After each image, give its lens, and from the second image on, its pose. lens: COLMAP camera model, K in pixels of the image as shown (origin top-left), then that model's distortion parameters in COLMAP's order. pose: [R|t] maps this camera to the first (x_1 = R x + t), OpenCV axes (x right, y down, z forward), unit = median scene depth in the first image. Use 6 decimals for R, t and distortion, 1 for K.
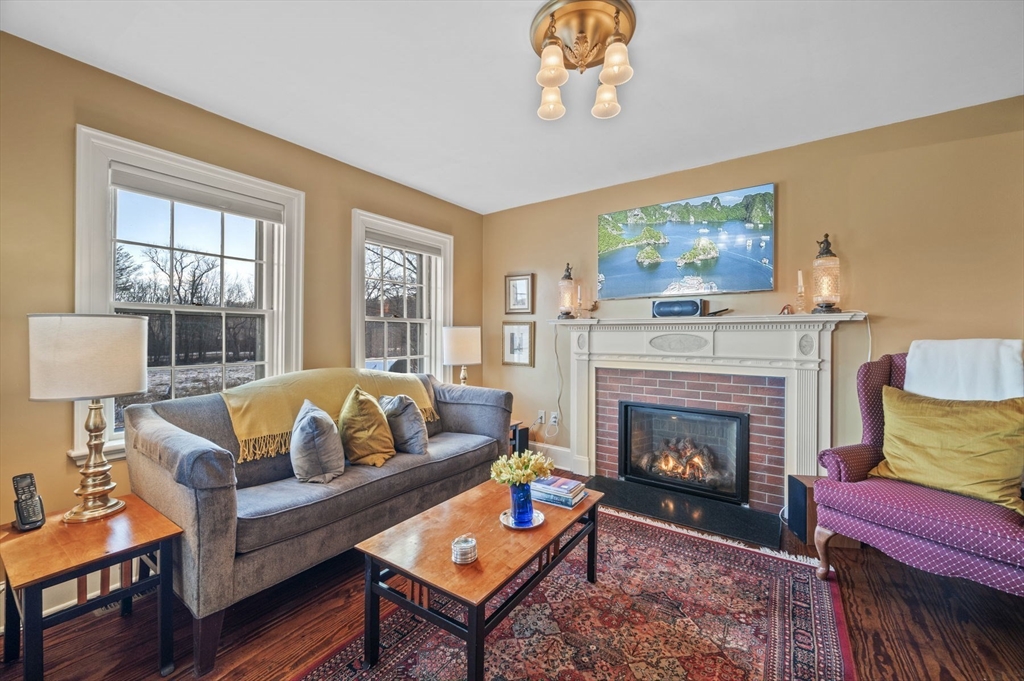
lens RADIAL K [[403.9, 0, 509.3], [0, 403.9, 337.0], [0, 0, 1]] dist [0.000616, 0.000095]
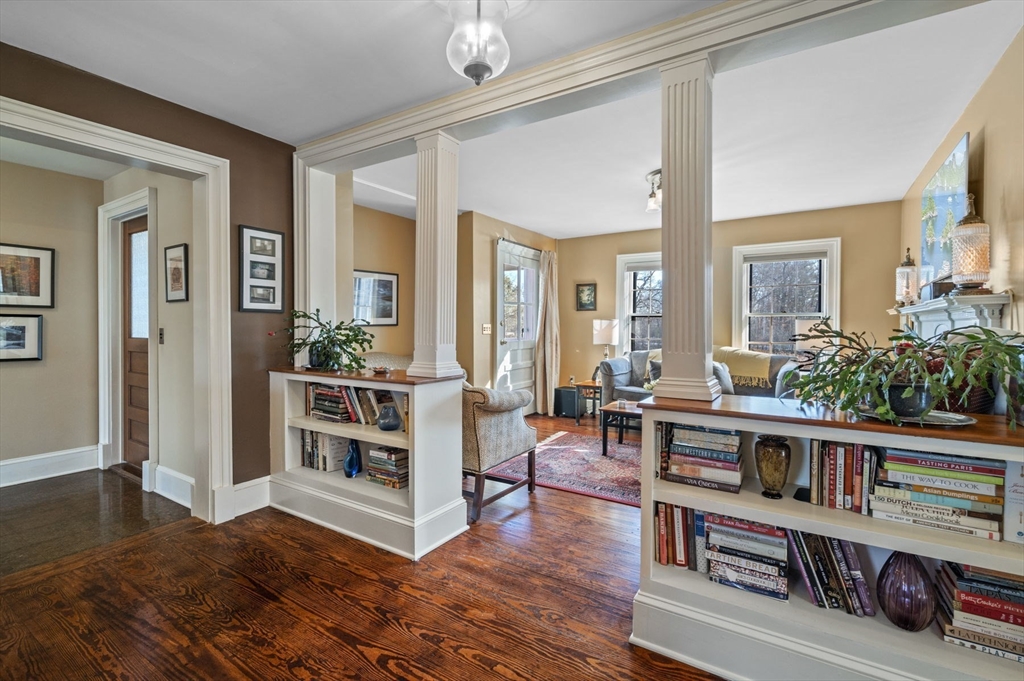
lens RADIAL K [[442.4, 0, 513.6], [0, 442.4, 331.6], [0, 0, 1]] dist [-0.002677, -0.000688]
pose [[0.037049, 0.011563, -0.999247, 1.279254], [-0.009877, 0.999888, 0.011204, 0.006117], [0.999265, 0.009455, 0.037159, 0.072515]]
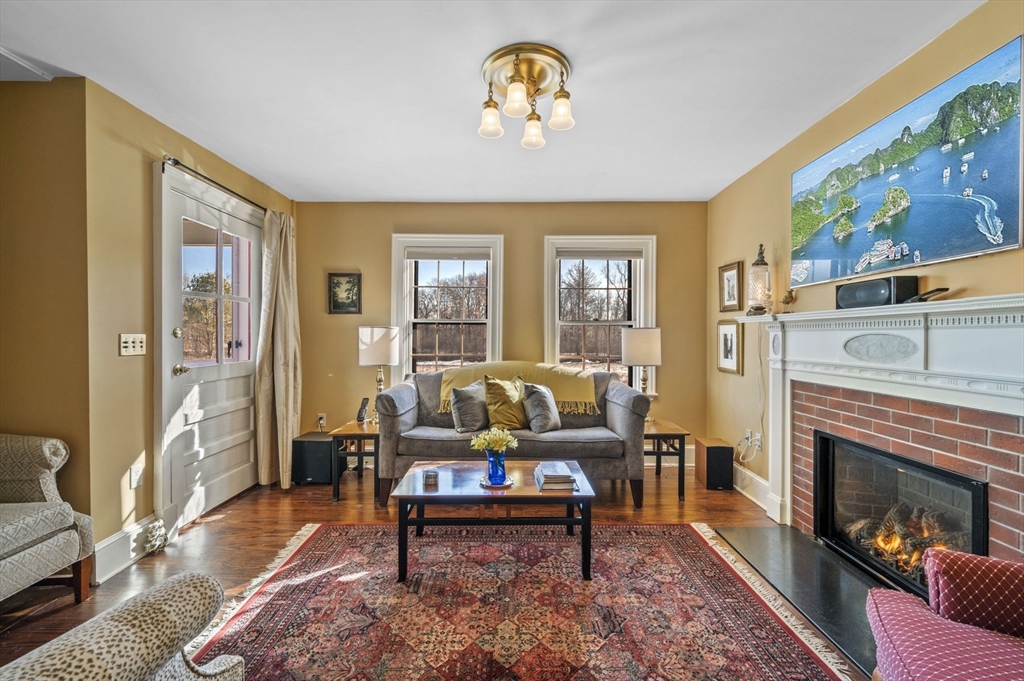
lens RADIAL K [[433.6, 0, 514.3], [0, 433.6, 336.2], [0, 0, 1]] dist [-0.001144, -0.000128]
pose [[0.575802, -0.001510, -0.817587, 0.639635], [-0.004452, 0.999978, -0.004982, 0.001787], [0.817577, 0.006509, 0.575783, 0.143092]]
